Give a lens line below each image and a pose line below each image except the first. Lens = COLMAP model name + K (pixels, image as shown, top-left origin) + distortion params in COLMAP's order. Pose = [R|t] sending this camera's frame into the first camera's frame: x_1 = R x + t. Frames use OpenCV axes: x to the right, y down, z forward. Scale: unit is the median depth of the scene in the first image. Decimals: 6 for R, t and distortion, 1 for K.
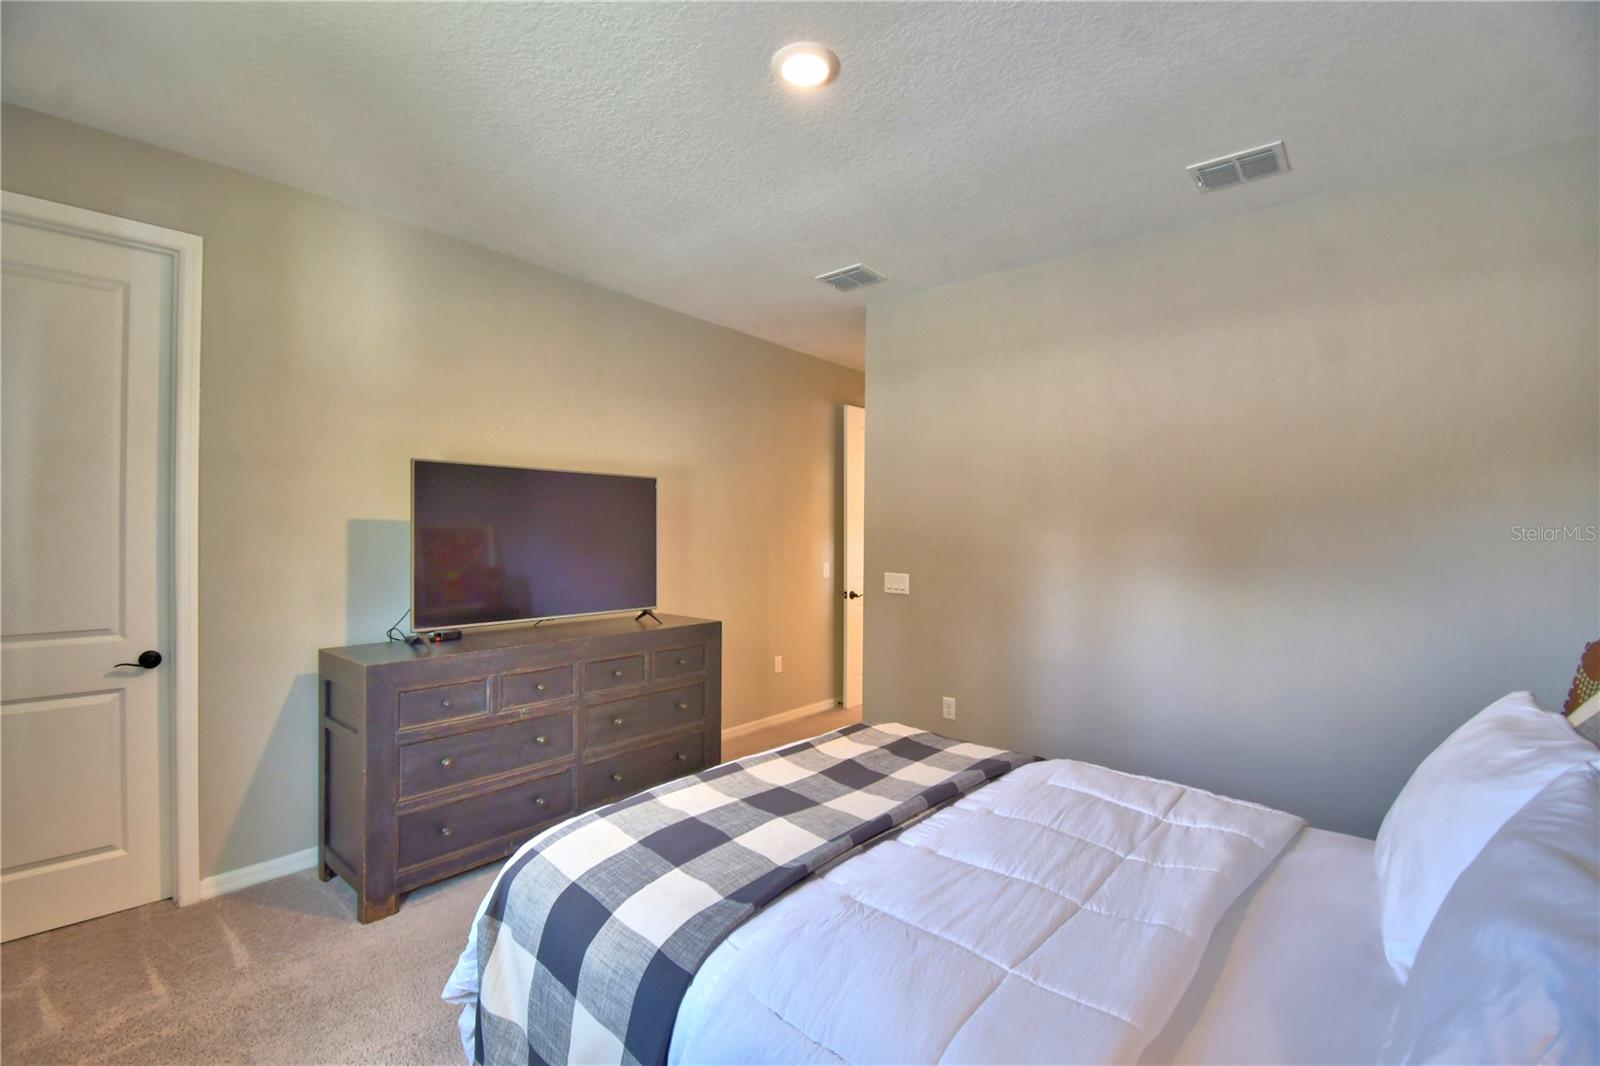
lens RADIAL K [[702.0, 0, 795.8], [0, 702.0, 532.6], [0, 0, 1]] dist [-0.000857, -0.000171]
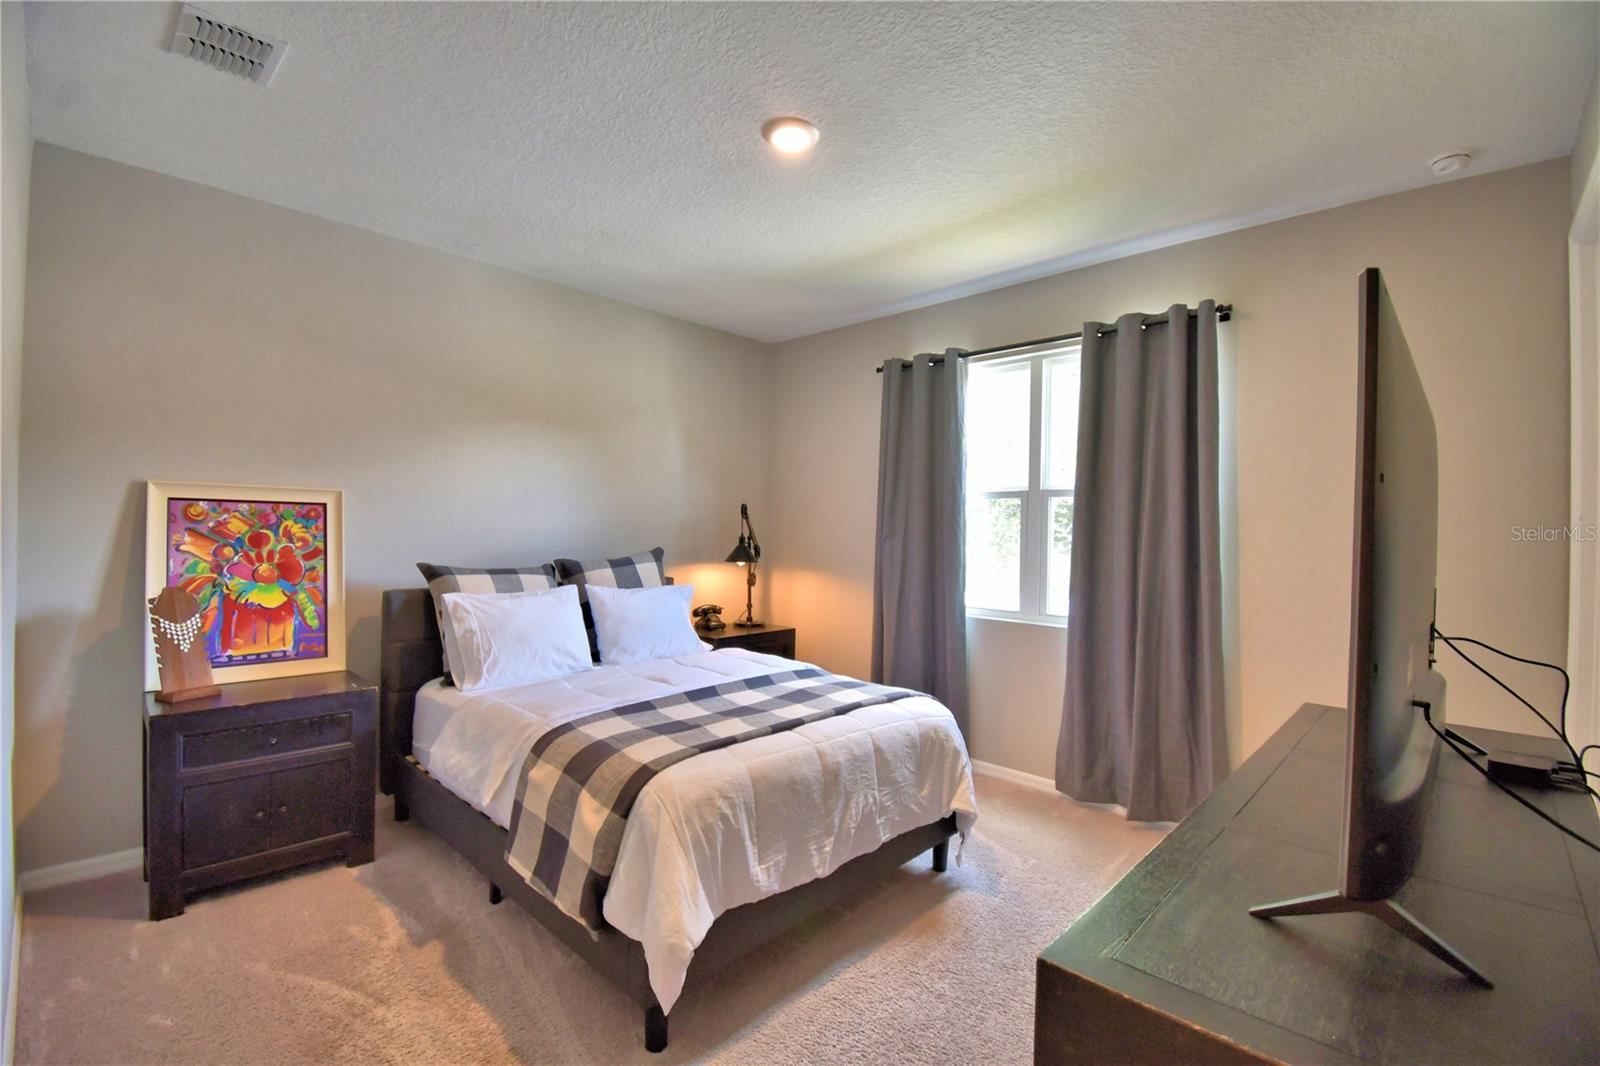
lens RADIAL K [[702.0, 0, 795.8], [0, 702.0, 532.6], [0, 0, 1]] dist [-0.000857, -0.000171]
pose [[-0.998859, -0.031029, 0.036311, -0.042343], [-0.030968, 0.999518, 0.002244, 0.008840], [-0.036363, 0.001117, -0.999338, 1.758046]]
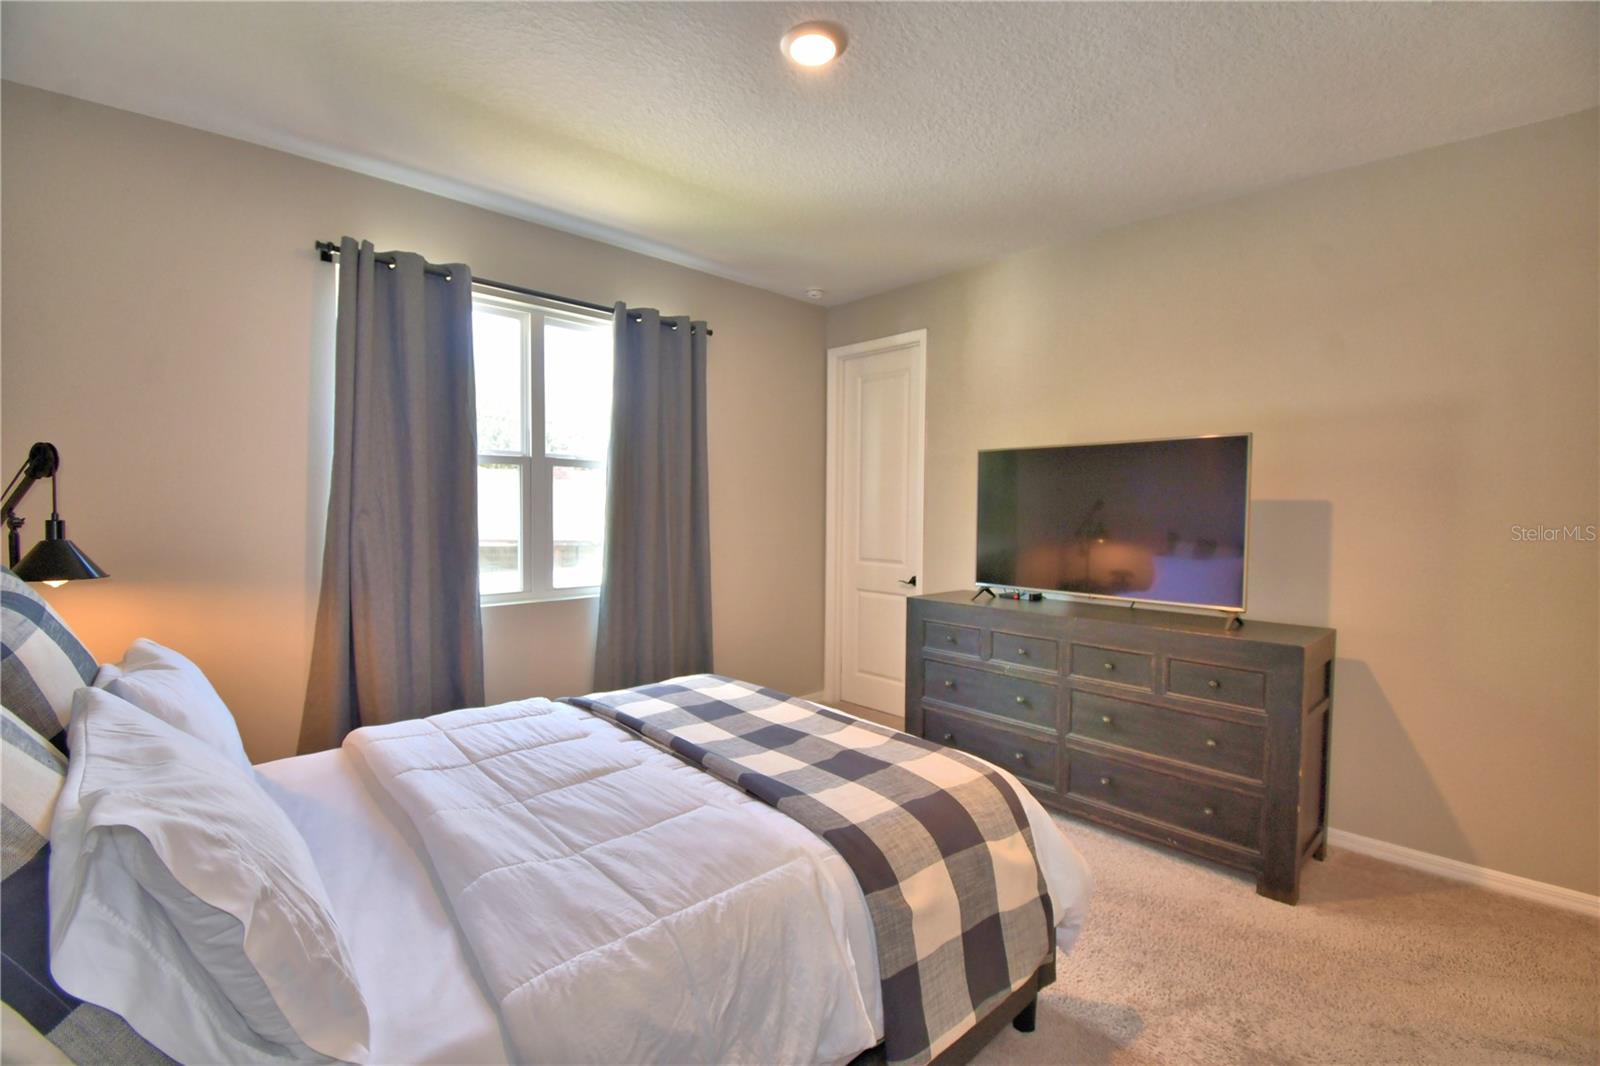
lens RADIAL K [[710.7, 0, 793.2], [0, 710.7, 530.3], [0, 0, 1]] dist [0.035809, 0.000083]
pose [[-0.112123, 0.027340, -0.993318, 0.865317], [-0.006418, 0.999581, 0.028237, 0.006638], [0.993674, 0.009541, -0.111901, 0.882122]]
